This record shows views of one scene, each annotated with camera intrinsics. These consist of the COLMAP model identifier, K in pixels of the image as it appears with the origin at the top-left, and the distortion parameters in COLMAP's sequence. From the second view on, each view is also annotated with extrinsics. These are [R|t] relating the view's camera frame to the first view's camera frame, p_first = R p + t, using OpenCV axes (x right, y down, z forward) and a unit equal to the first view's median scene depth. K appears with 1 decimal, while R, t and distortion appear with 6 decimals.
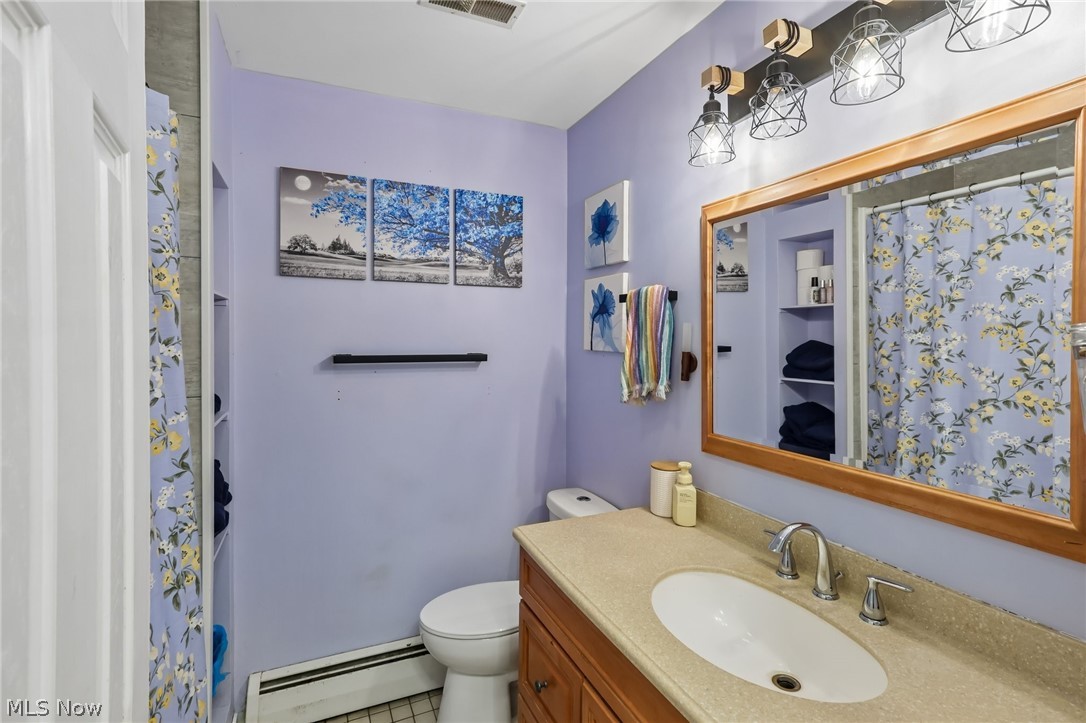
lens RADIAL K [[522.2, 0, 546.0], [0, 522.2, 347.2], [0, 0, 1]] dist [0.013066, 0.000620]
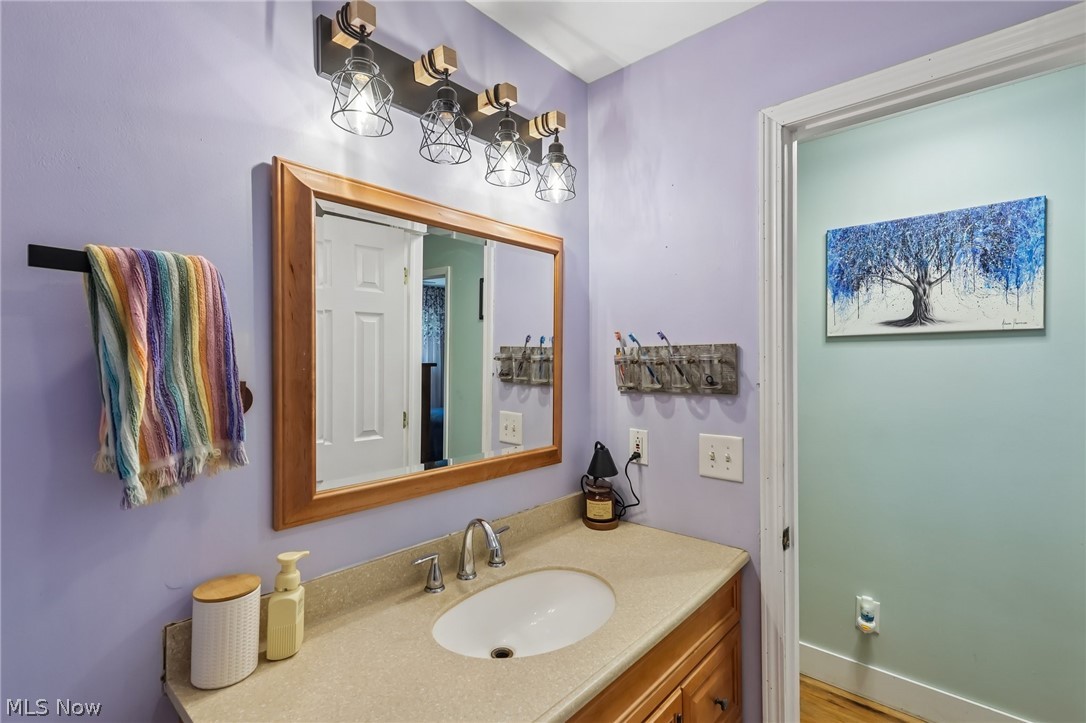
lens RADIAL K [[504.5, 0, 543.5], [0, 504.5, 364.8], [0, 0, 1]] dist [0.010179, 0.000235]
pose [[-0.423394, -0.003609, 0.905938, -0.525603], [0.014587, 0.999835, 0.010800, -0.011532], [-0.905828, 0.017787, -0.423272, 1.221803]]
